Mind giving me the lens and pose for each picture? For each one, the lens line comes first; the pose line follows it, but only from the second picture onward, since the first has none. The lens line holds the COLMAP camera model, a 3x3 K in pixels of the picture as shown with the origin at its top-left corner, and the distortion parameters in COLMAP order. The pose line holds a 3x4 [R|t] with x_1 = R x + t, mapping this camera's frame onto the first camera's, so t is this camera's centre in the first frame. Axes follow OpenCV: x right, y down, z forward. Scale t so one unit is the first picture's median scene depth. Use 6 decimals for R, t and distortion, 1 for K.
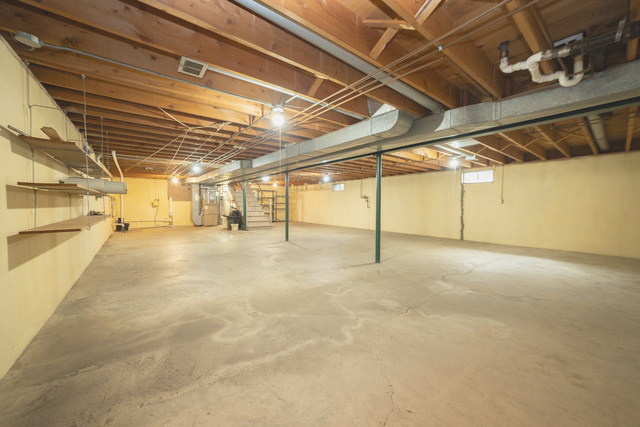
lens RADIAL K [[243.0, 0, 320.0], [0, 243.0, 213.5], [0, 0, 1]] dist [-0.002293, -0.000112]
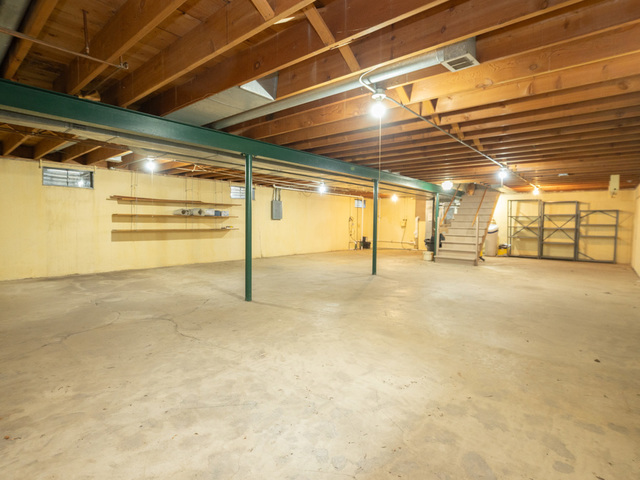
lens RADIAL K [[342.2, 0, 320.0], [0, 342.2, 240.0], [0, 0, 1]] dist [-0.001231, -0.000310]
pose [[0.178954, 0.048559, -0.982658, 0.813115], [-0.052159, 0.997845, 0.039811, -0.022229], [0.982474, 0.044130, 0.181101, 0.639040]]
